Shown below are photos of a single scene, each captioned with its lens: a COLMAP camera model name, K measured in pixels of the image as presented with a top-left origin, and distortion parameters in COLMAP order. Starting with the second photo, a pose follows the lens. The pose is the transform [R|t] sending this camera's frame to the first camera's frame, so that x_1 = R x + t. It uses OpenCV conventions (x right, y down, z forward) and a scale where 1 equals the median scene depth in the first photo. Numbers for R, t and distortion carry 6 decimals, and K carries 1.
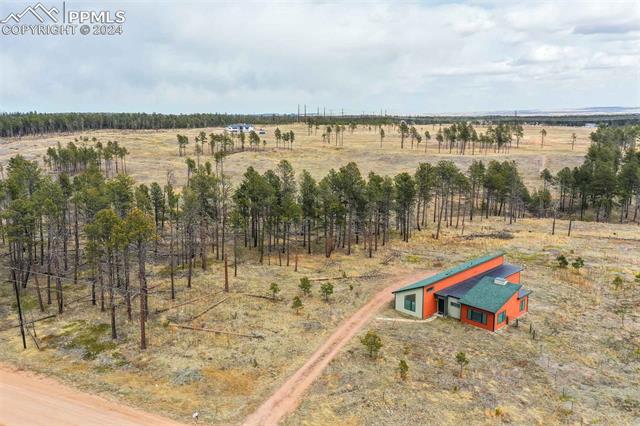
lens RADIAL K [[533.5, 0, 330.8], [0, 533.5, 211.0], [0, 0, 1]] dist [0.010982, 0.008601]
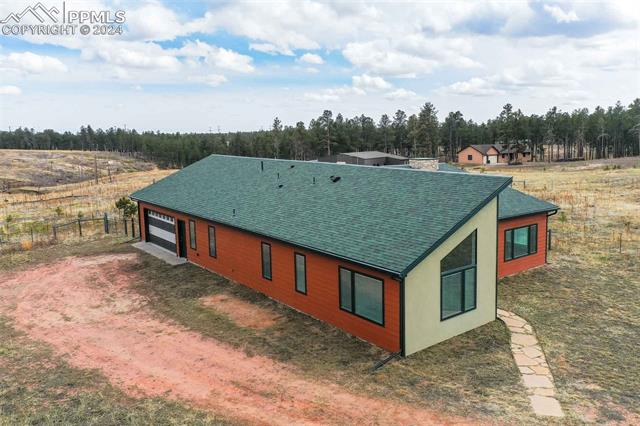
lens RADIAL K [[533.5, 0, 330.8], [0, 533.5, 211.0], [0, 0, 1]] dist [0.010982, 0.008601]
pose [[0.073195, -0.132013, 0.988542, -0.070835], [0.202484, 0.972524, 0.114882, 0.107261], [-0.976546, 0.191755, 0.097915, 1.024063]]
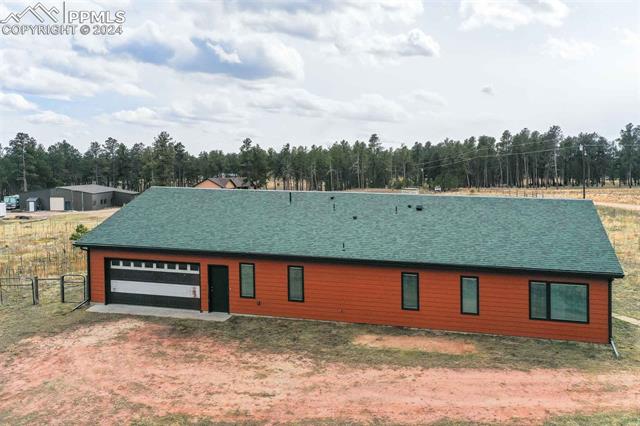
lens RADIAL K [[590.3, 0, 320.1], [0, 590.3, 178.4], [0, 0, 1]] dist [0.011989, 0.025507]
pose [[-0.594995, -0.010166, 0.803665, -0.020980], [0.149603, 0.981045, 0.123169, 0.059100], [-0.789683, 0.193515, -0.582196, 1.277334]]
